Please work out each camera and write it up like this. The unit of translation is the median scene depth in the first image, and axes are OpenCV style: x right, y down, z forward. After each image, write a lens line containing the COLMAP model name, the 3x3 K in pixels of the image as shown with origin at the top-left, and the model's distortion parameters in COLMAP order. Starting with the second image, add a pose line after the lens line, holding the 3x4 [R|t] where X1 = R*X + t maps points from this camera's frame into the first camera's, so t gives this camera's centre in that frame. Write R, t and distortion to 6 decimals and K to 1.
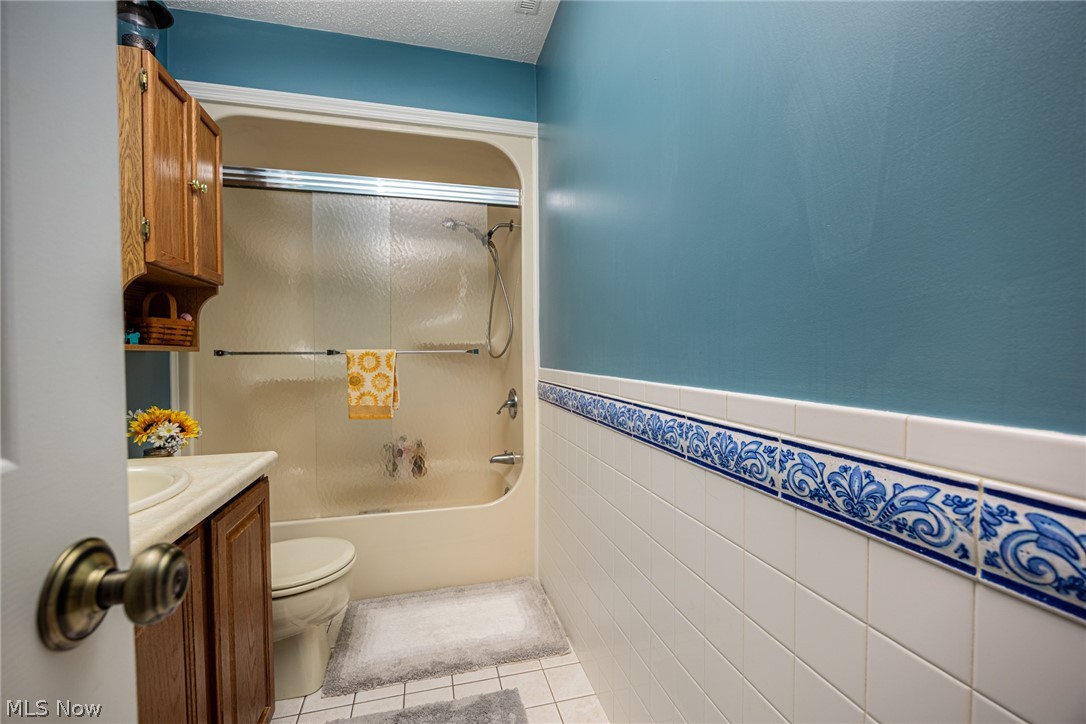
lens RADIAL K [[480.8, 0, 546.0], [0, 480.8, 362.6], [0, 0, 1]] dist [0.002003, 0.000024]
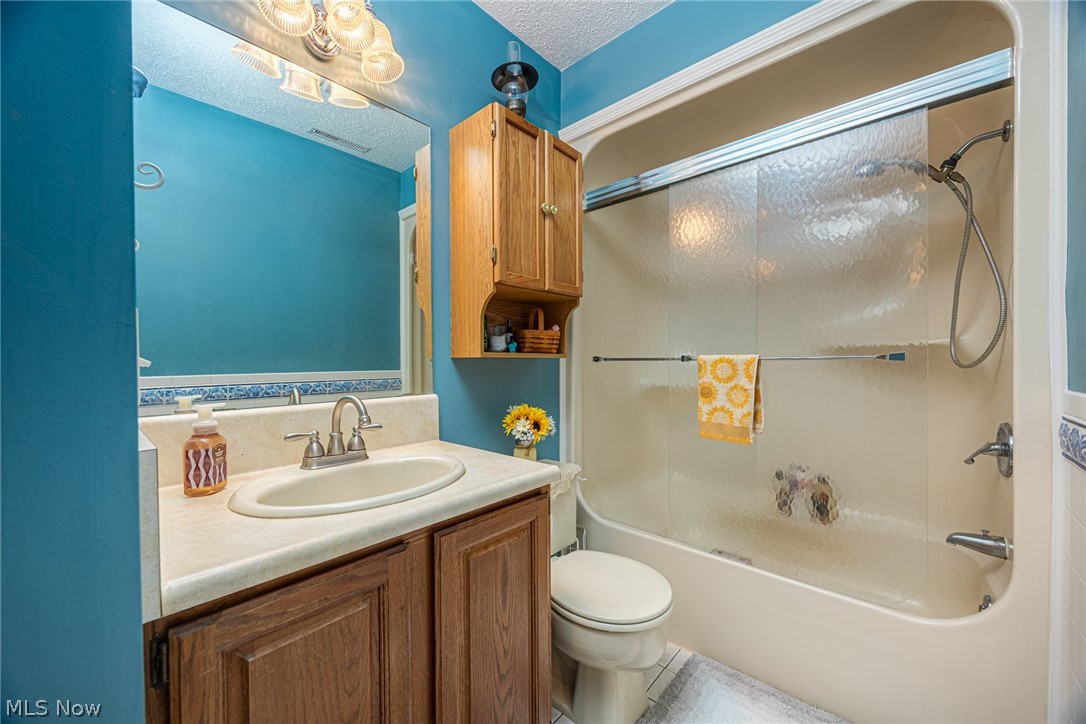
lens RADIAL K [[415.5, 0, 543.9], [0, 415.5, 362.8], [0, 0, 1]] dist [-0.000321, 0.000649]
pose [[0.536918, 0.008698, -0.843589, 0.062194], [-0.015438, 0.999881, 0.000484, -0.009669], [0.843493, 0.012763, 0.536988, 0.368443]]
